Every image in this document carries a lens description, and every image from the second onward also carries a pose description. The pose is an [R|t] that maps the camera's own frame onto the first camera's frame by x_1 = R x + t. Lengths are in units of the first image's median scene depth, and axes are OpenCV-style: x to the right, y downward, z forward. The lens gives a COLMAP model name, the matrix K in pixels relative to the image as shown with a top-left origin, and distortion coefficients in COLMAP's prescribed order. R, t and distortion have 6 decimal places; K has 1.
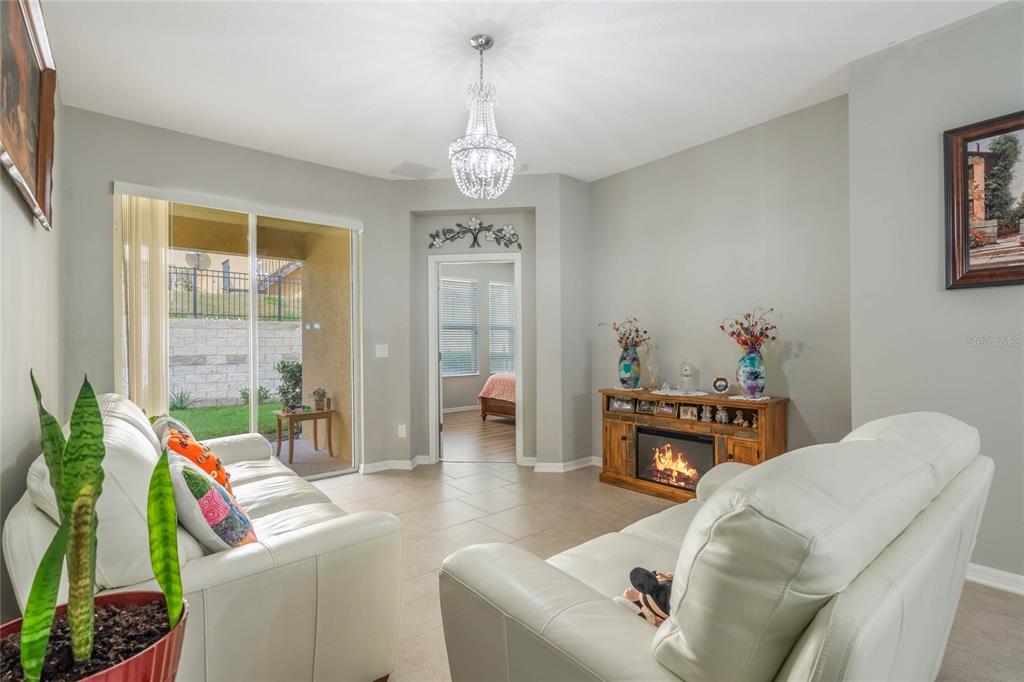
lens RADIAL K [[466.1, 0, 512.0], [0, 466.1, 341.0], [0, 0, 1]] dist [-0.000752, 0.000186]
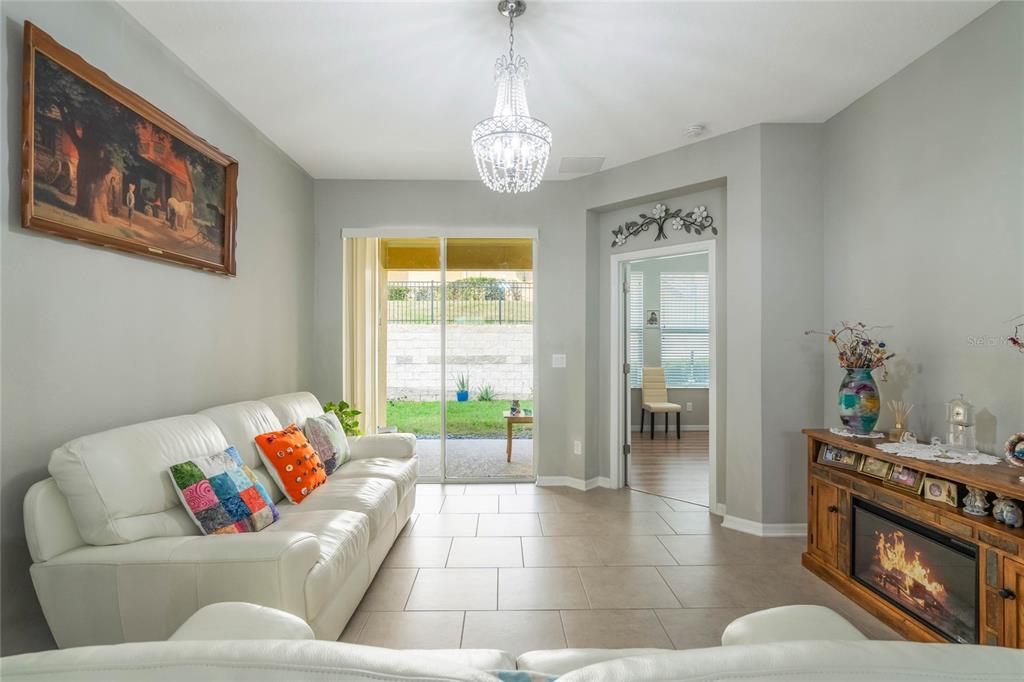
lens RADIAL K [[476.2, 0, 512.0], [0, 476.2, 341.0], [0, 0, 1]] dist [-0.002322, 0.000168]
pose [[0.781305, 0.004342, -0.624134, 0.279248], [-0.004315, 0.999989, 0.001555, -0.022080], [0.624134, 0.001478, 0.781316, 0.191138]]
